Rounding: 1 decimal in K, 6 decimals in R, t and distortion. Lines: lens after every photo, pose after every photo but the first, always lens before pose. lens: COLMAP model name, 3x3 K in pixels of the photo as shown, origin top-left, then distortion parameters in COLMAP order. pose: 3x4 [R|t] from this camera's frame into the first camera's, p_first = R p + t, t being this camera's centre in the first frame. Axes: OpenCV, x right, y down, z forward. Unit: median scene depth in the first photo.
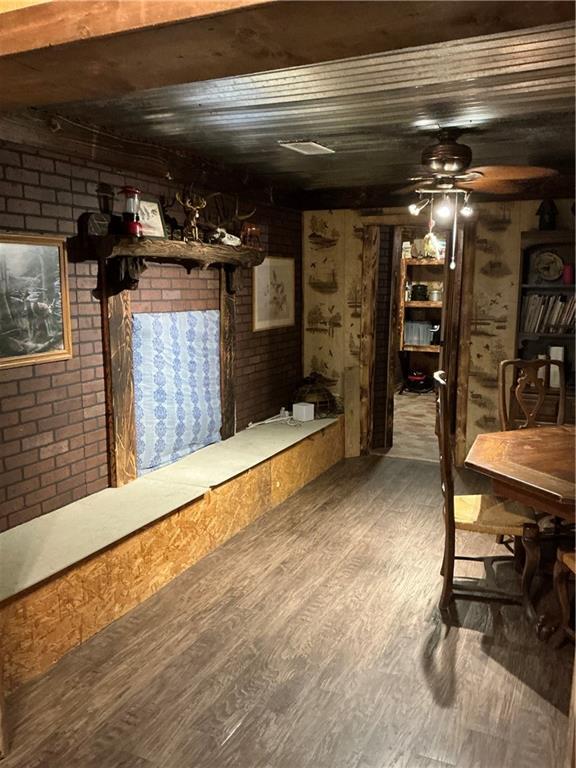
lens RADIAL K [[686.7, 0, 291.0], [0, 686.7, 382.2], [0, 0, 1]] dist [0.215572, -0.107015]
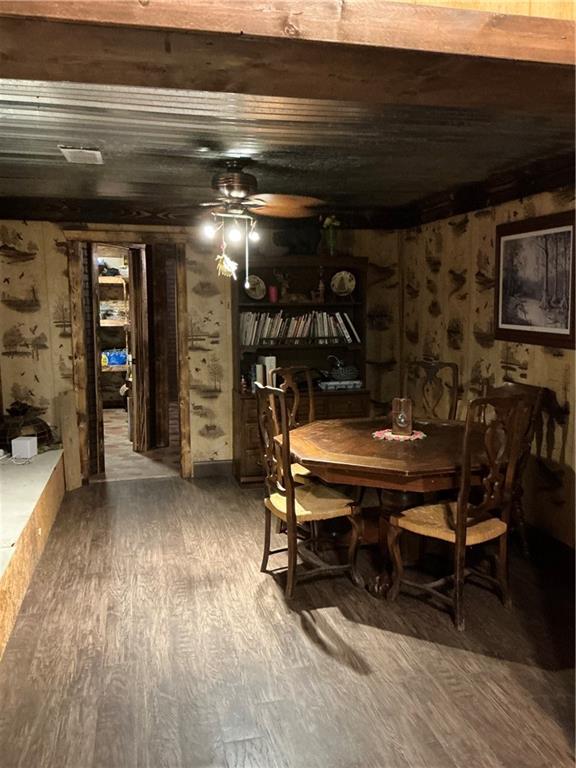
lens RADIAL K [[686.7, 0, 292.9], [0, 686.7, 376.0], [0, 0, 1]] dist [0.215572, -0.107015]
pose [[0.798914, -0.076489, 0.596561, -0.245697], [0.099249, 0.995048, -0.005334, -0.008288], [-0.593199, 0.063469, 0.802550, 0.072112]]
